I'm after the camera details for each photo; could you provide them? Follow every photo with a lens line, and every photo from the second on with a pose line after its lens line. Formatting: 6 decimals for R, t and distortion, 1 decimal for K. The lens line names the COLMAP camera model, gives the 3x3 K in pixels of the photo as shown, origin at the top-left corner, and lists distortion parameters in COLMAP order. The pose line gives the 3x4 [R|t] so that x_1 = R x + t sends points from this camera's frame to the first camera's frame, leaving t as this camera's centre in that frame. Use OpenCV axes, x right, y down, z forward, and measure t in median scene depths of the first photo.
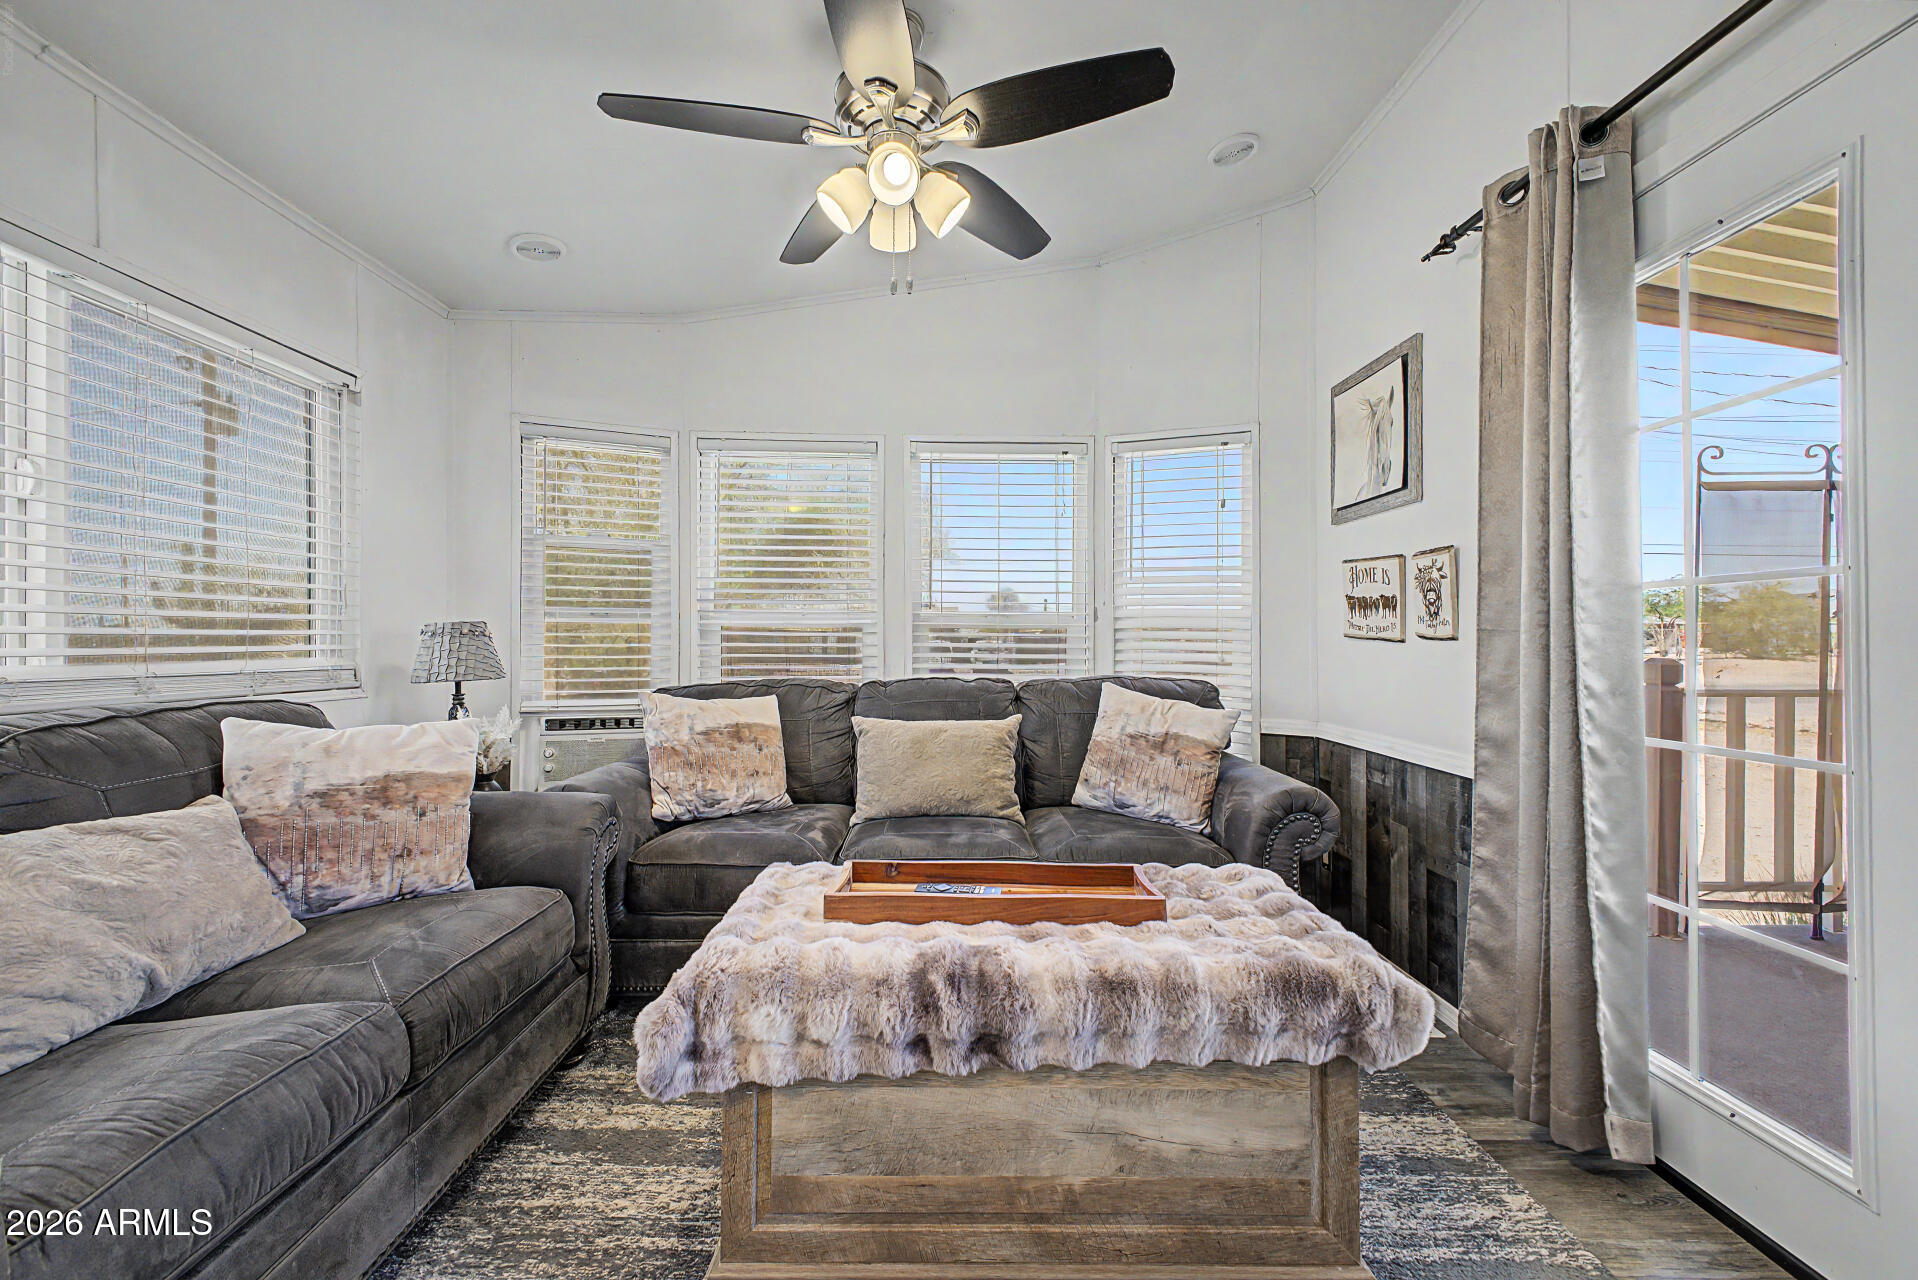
lens RADIAL K [[757.7, 0, 958.4], [0, 757.7, 634.4], [0, 0, 1]] dist [0.015634, -0.003179]
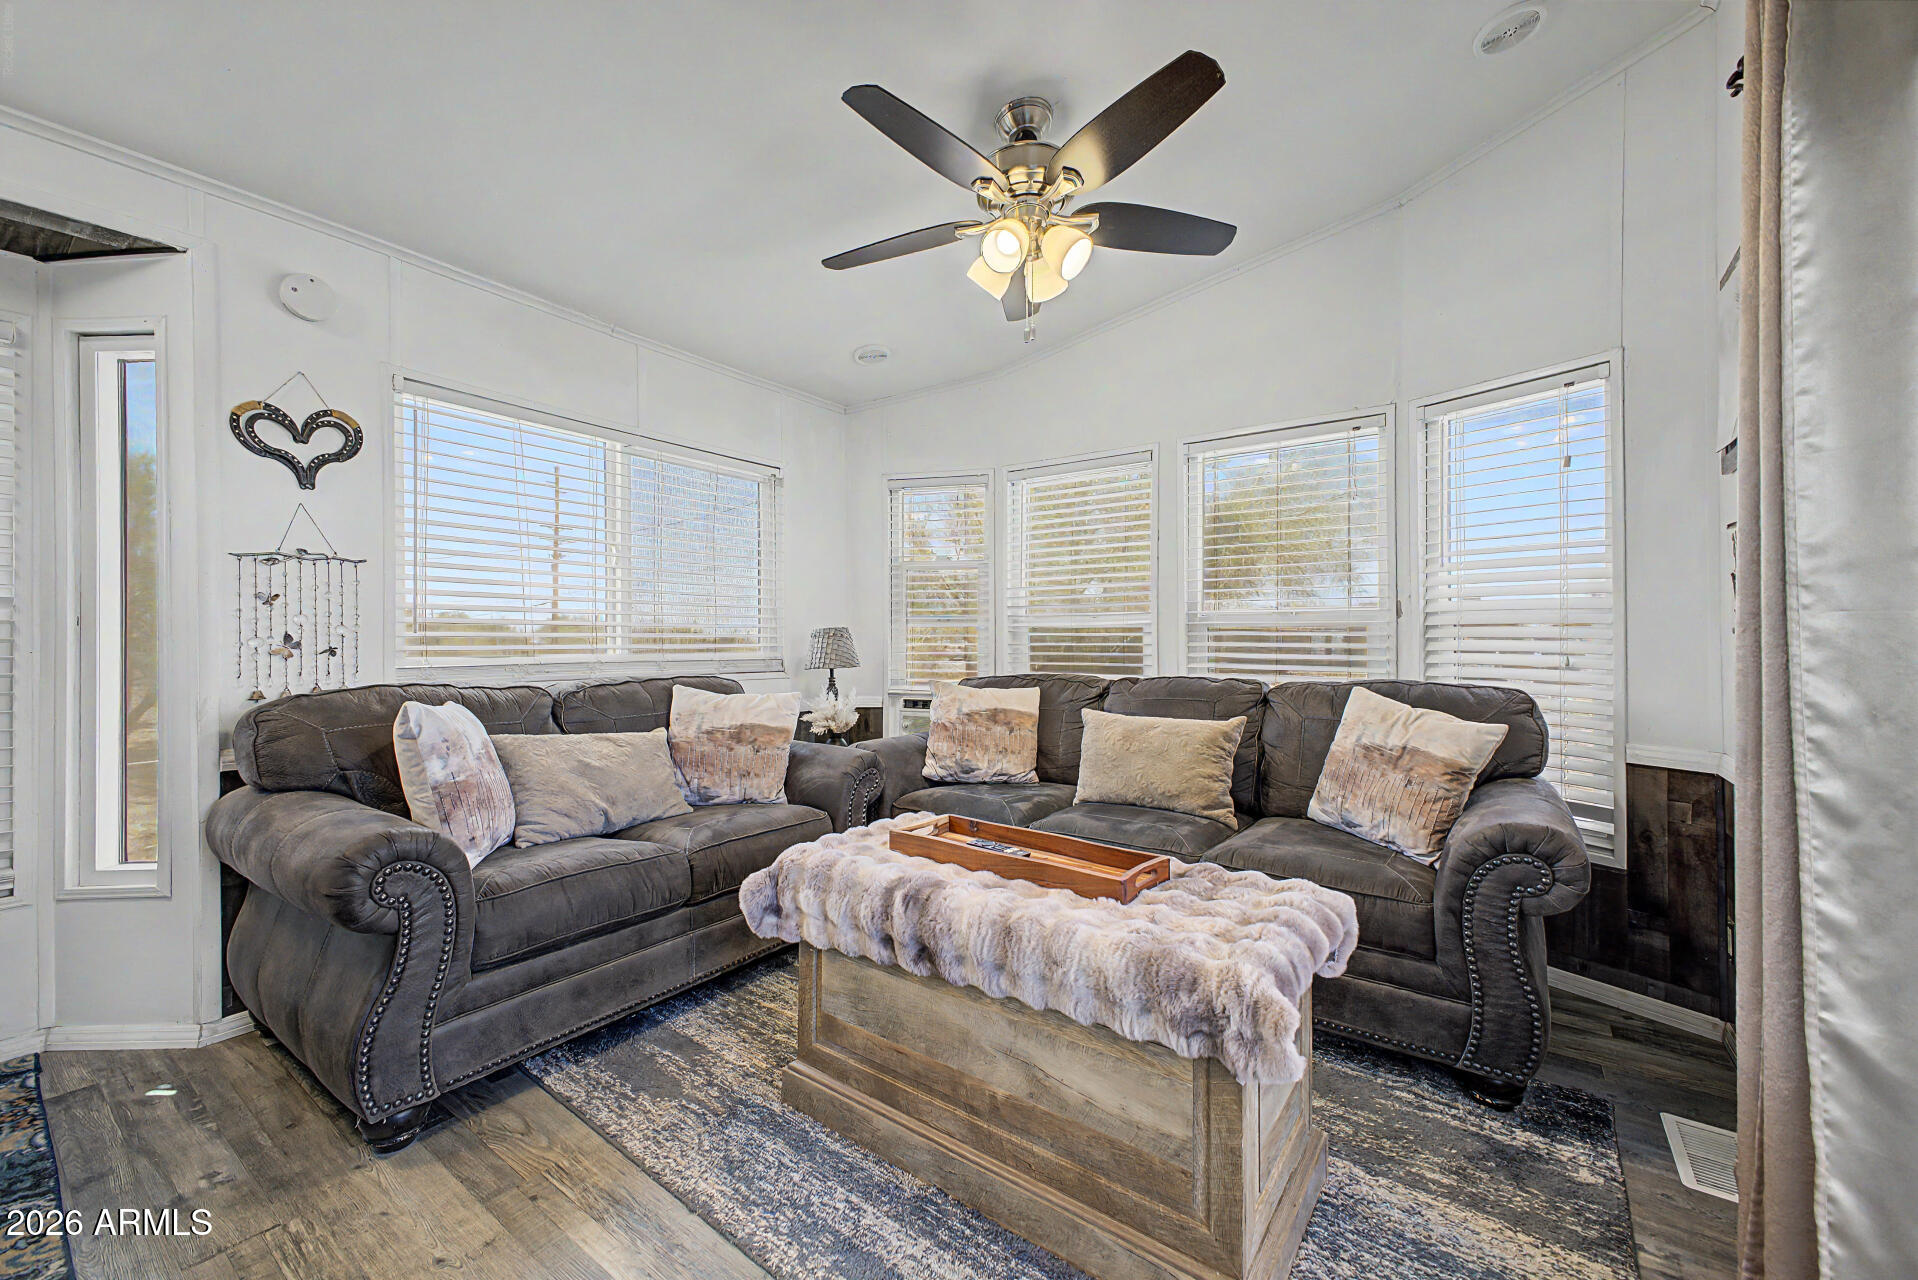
lens RADIAL K [[757.7, 0, 958.8], [0, 757.7, 634.2], [0, 0, 1]] dist [0.015634, -0.003179]
pose [[0.797214, -0.007190, -0.603654, 0.539977], [0.006216, 0.999974, -0.003701, 0.003718], [0.603665, -0.000802, 0.797238, 0.008996]]
